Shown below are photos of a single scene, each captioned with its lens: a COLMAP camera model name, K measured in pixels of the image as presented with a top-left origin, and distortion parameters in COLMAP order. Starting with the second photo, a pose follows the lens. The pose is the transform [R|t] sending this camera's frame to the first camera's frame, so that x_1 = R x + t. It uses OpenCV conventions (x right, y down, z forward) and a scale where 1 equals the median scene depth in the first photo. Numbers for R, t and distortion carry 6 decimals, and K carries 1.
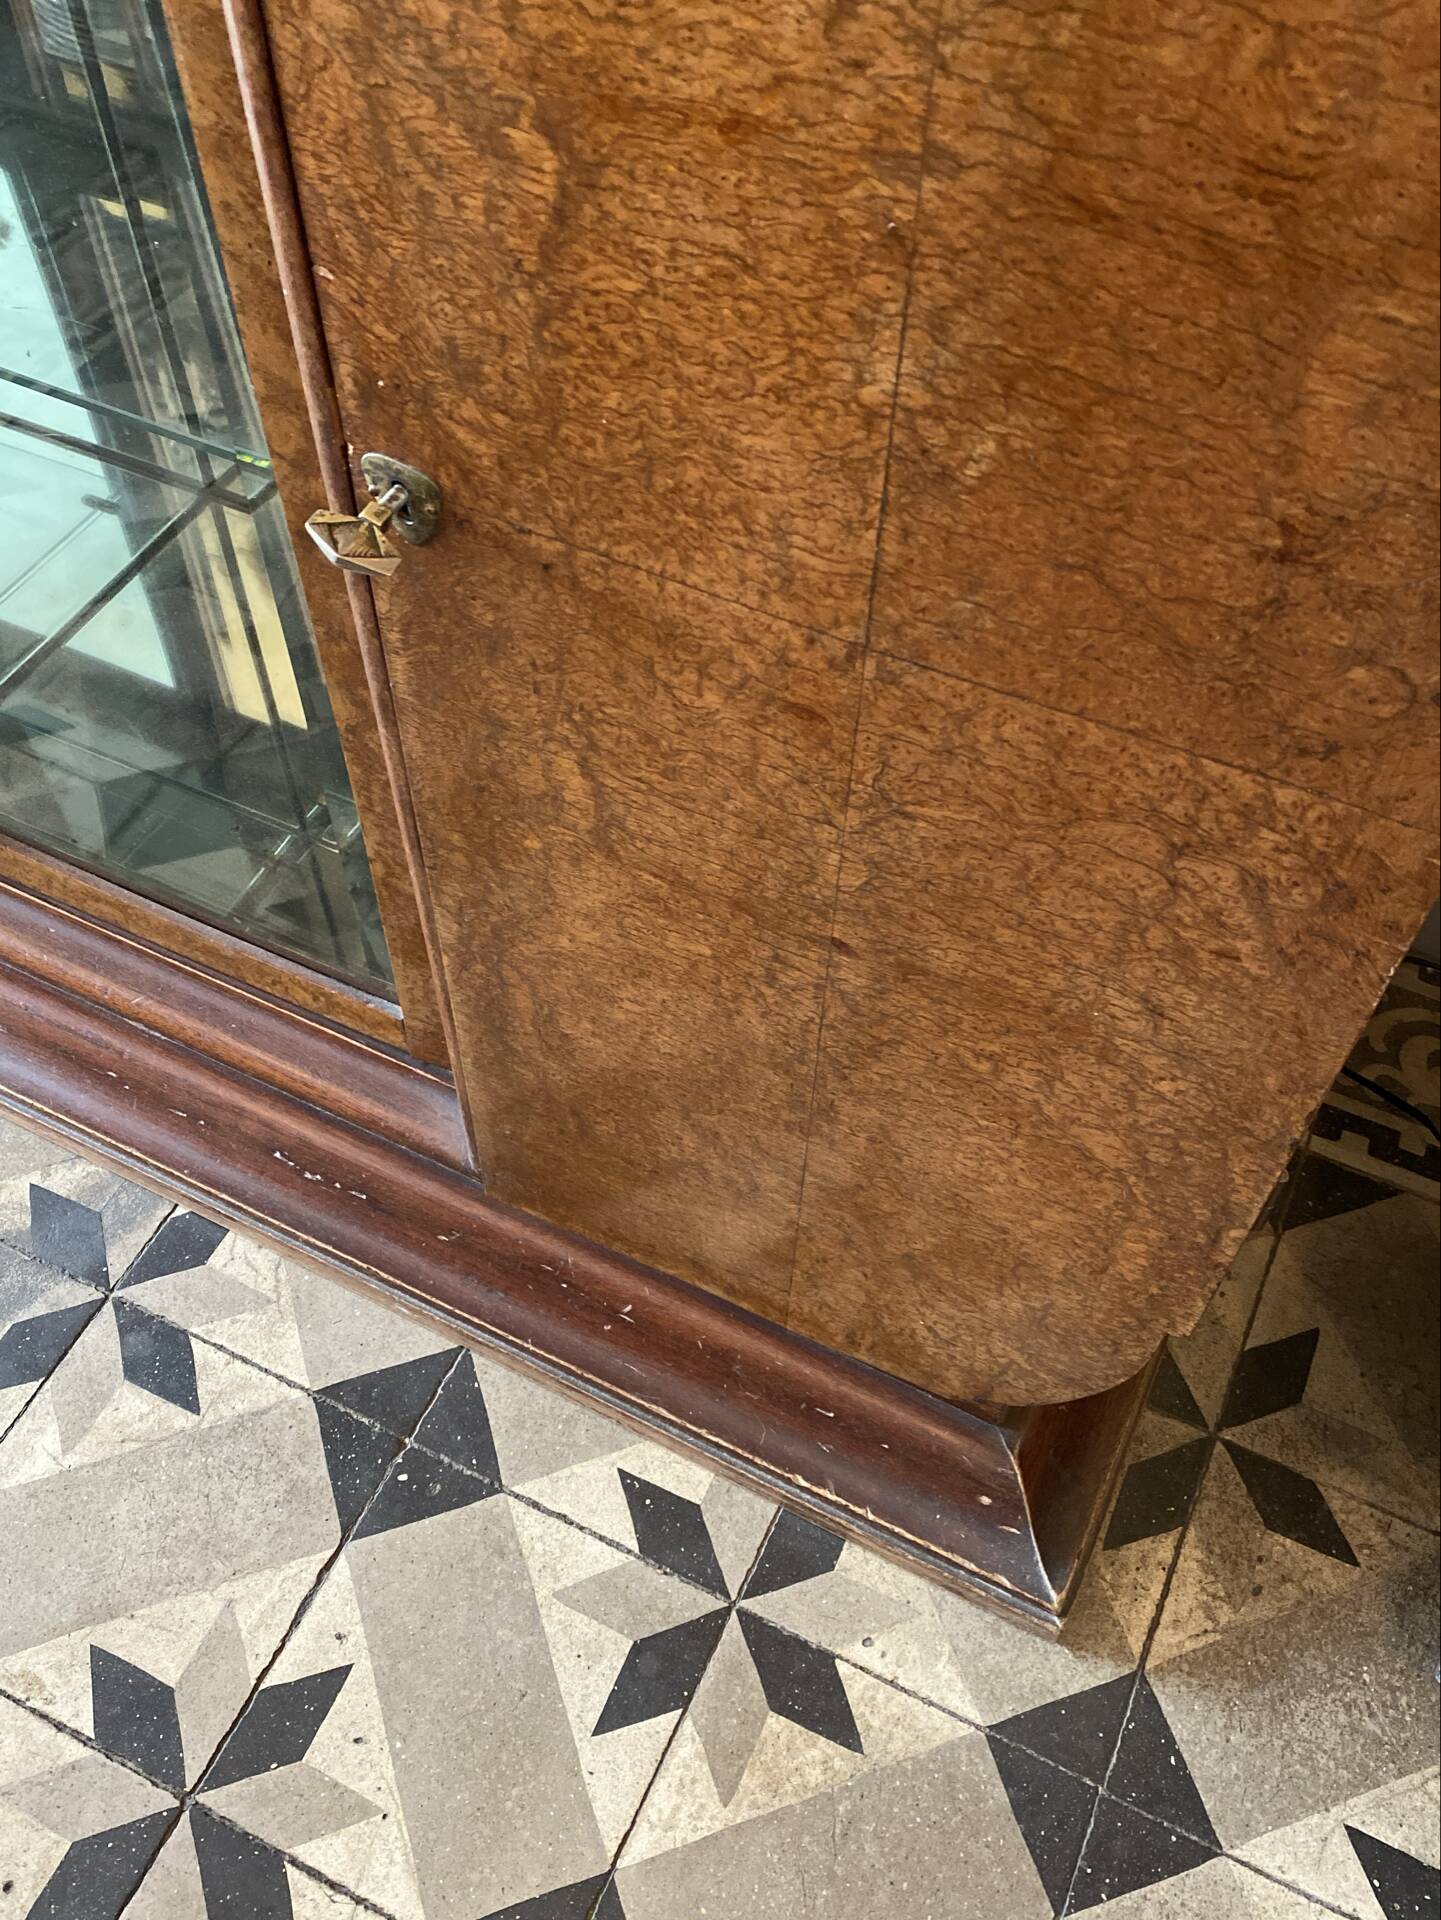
lens RADIAL K [[1714.4, 0, 706.8], [0, 1714.4, 970.3], [0, 0, 1]] dist [0.033132, -0.038062]
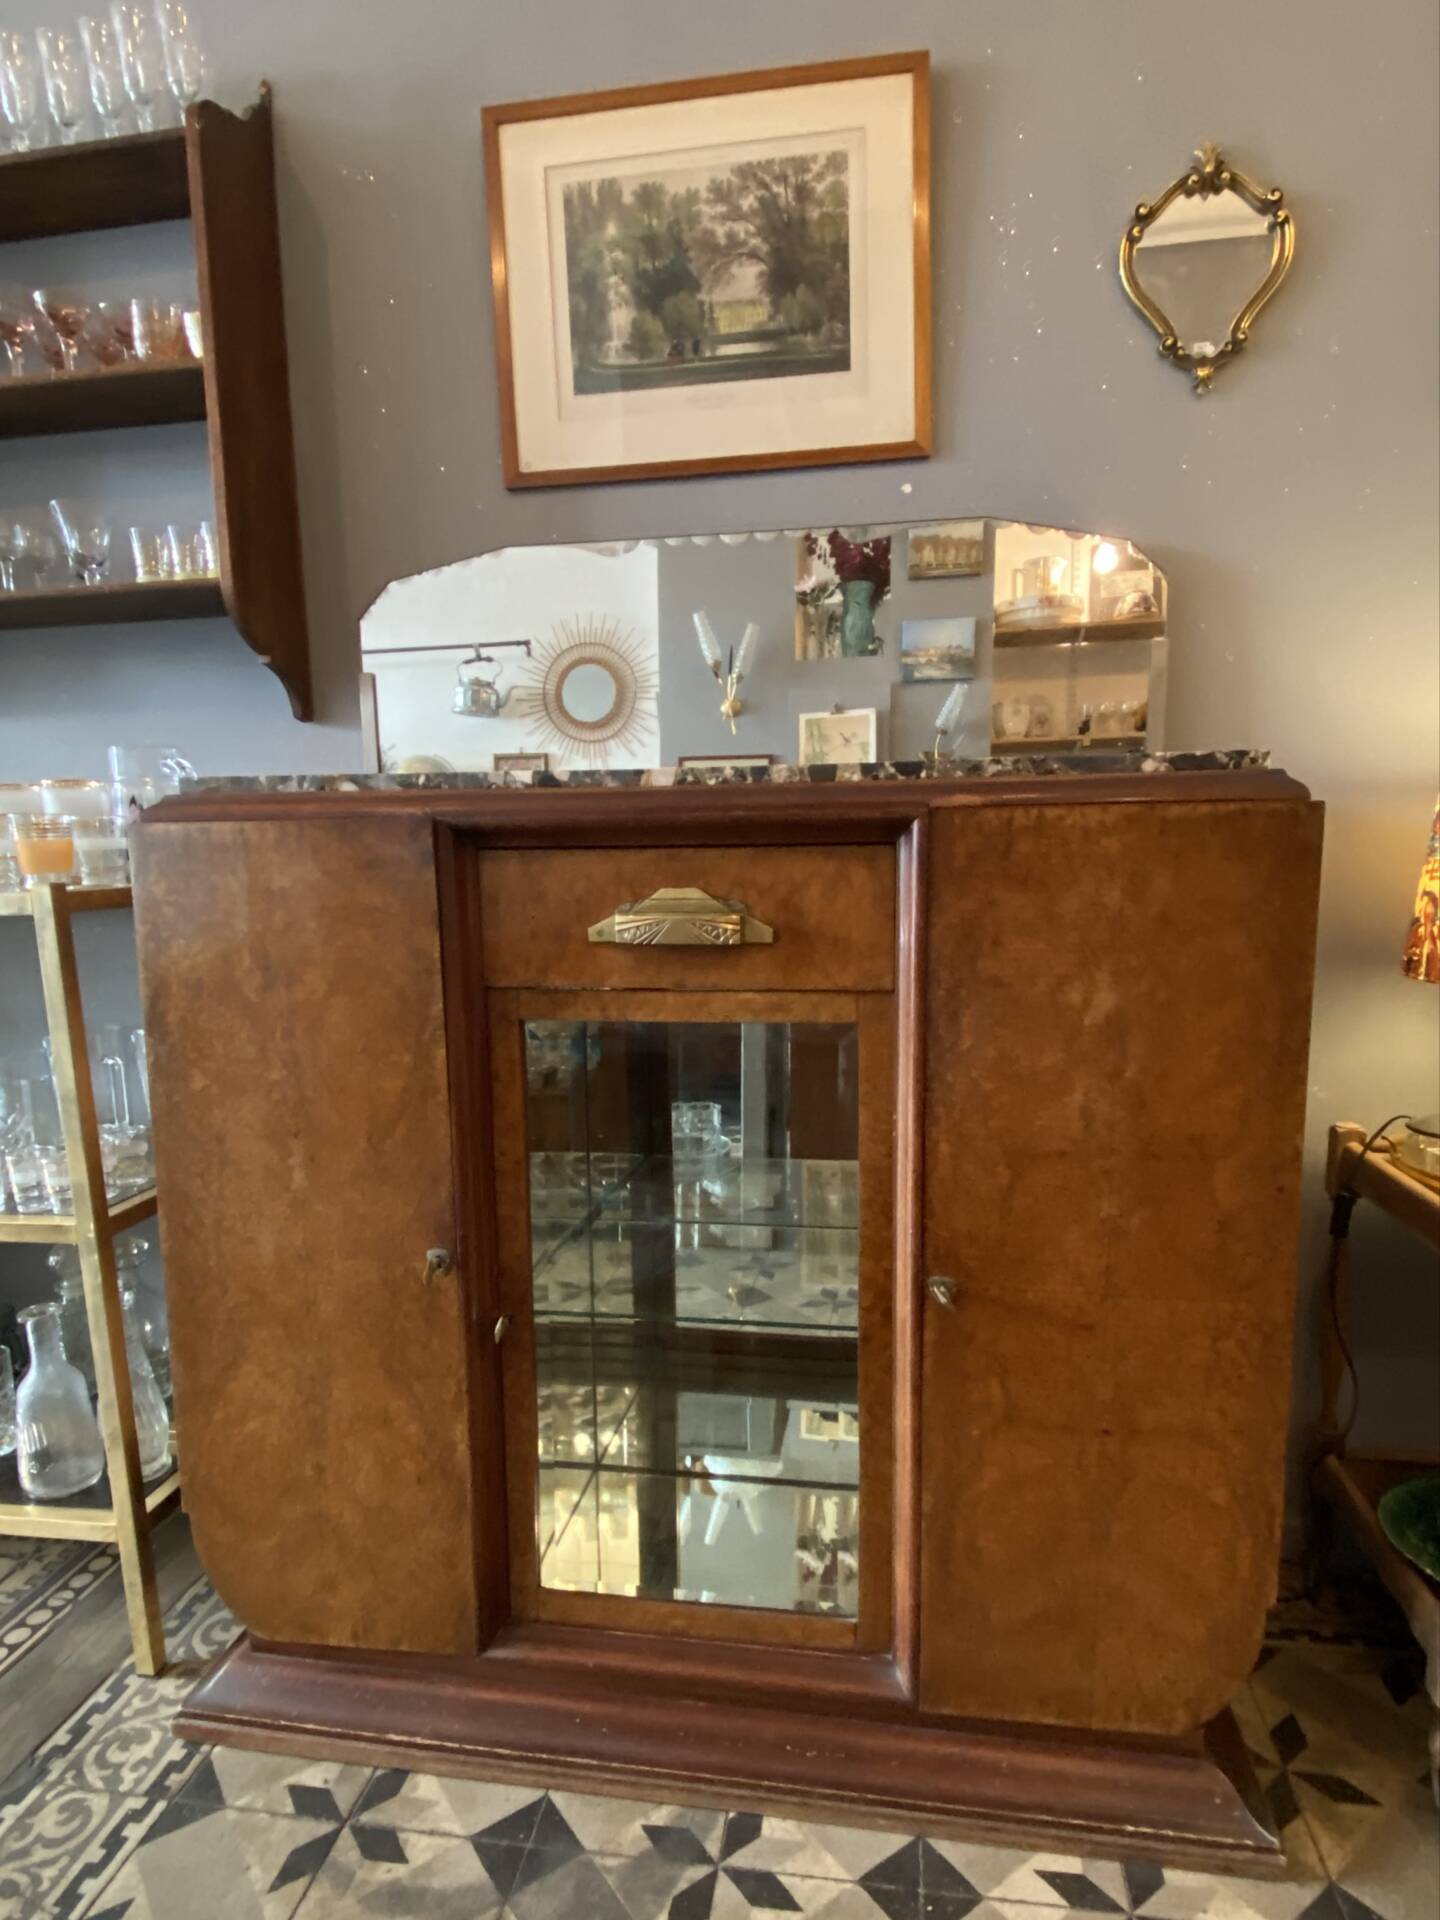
lens RADIAL K [[1106.5, 0, 728.7], [0, 1106.5, 1016.8], [0, 0, 1]] dist [0.024927, -0.025214]
pose [[0.954910, -0.063396, 0.290049, -0.692256], [0.252299, 0.688239, -0.680201, 0.415900], [-0.156501, 0.722709, 0.673200, -0.427682]]
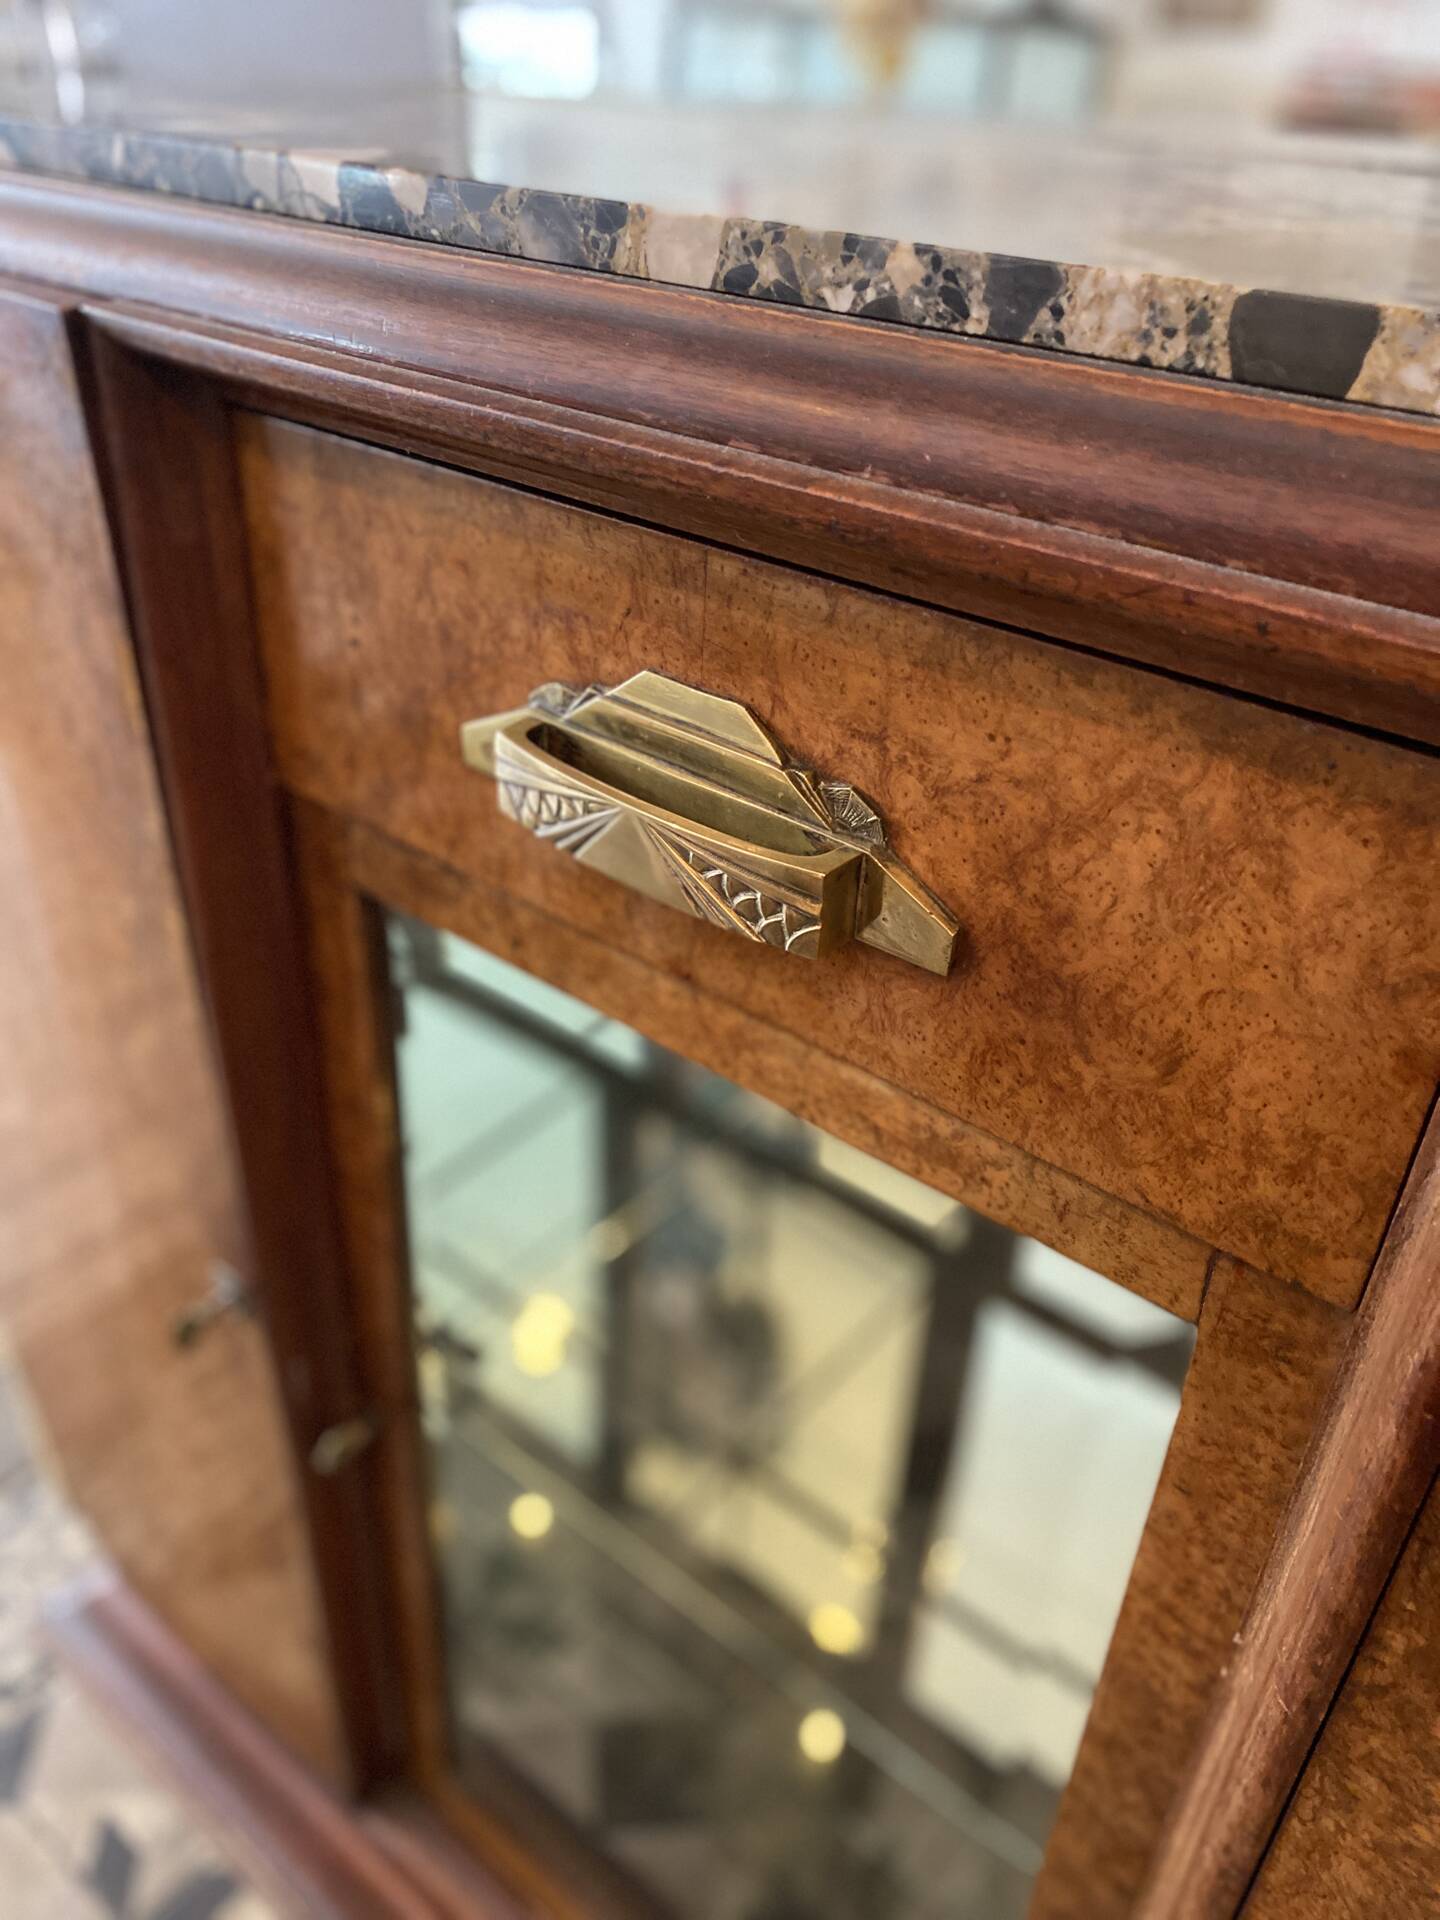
lens RADIAL K [[1468.5, 0, 719.2], [0, 1468.5, 947.0], [0, 0, 1]] dist [0.022010, -0.015140]
pose [[0.976111, 0.140498, -0.165735, -0.261805], [-0.192932, 0.911295, -0.363757, -0.328264], [0.099927, 0.387043, 0.916631, -0.068043]]
